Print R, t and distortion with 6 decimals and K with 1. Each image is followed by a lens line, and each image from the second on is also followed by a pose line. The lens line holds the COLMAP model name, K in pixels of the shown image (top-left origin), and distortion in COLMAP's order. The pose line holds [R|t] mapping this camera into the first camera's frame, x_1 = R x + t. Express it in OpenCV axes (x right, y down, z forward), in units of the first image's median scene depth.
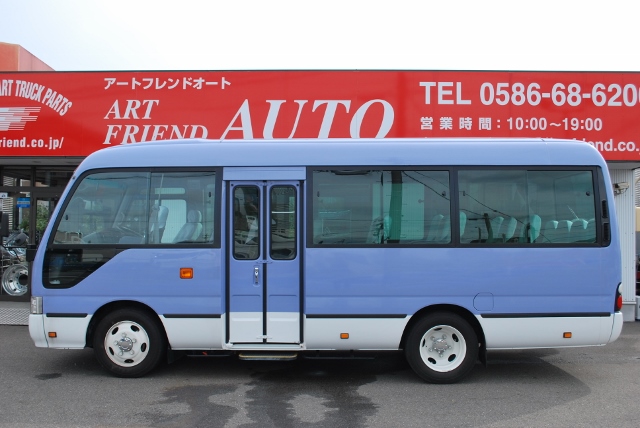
lens RADIAL K [[644.2, 0, 320.0], [0, 644.2, 214.0], [0, 0, 1]] dist [-0.046834, -0.012554]
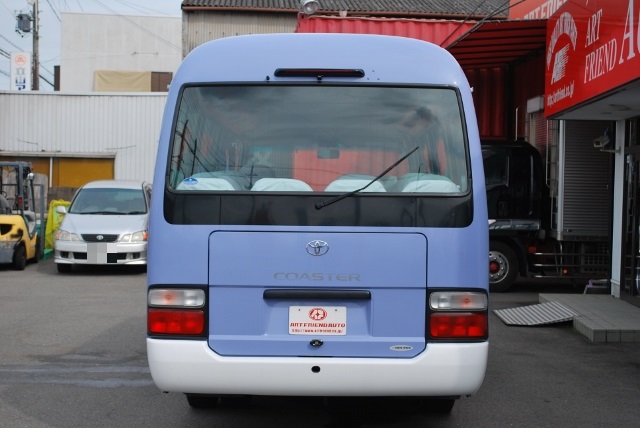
lens RADIAL K [[1116.2, 0, 320.0], [0, 1116.2, 214.0], [0, 0, 1]] dist [0.008753, 0.045084]
pose [[-0.001073, 0.011779, -0.999930, 0.927238], [0.008933, 0.999891, 0.011769, 0.019360], [0.999960, -0.008920, -0.001178, 0.719733]]
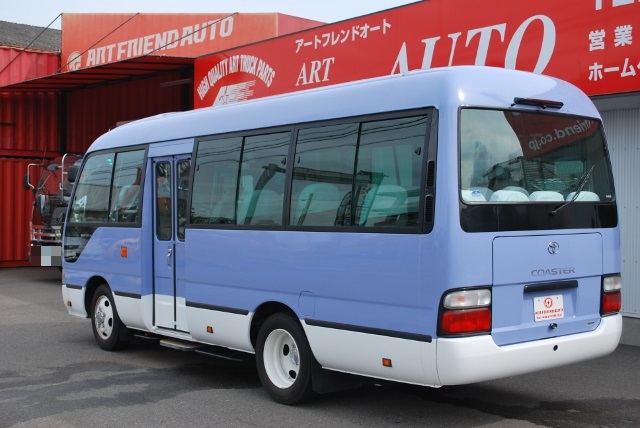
lens RADIAL K [[897.0, 0, 320.0], [0, 897.0, 214.0], [0, 0, 1]] dist [0.003994, -0.045494]
pose [[0.644652, 0.001380, -0.764474, 0.667641], [0.022886, 0.999515, 0.021104, 0.006360], [0.764133, -0.031101, 0.644308, 0.208132]]
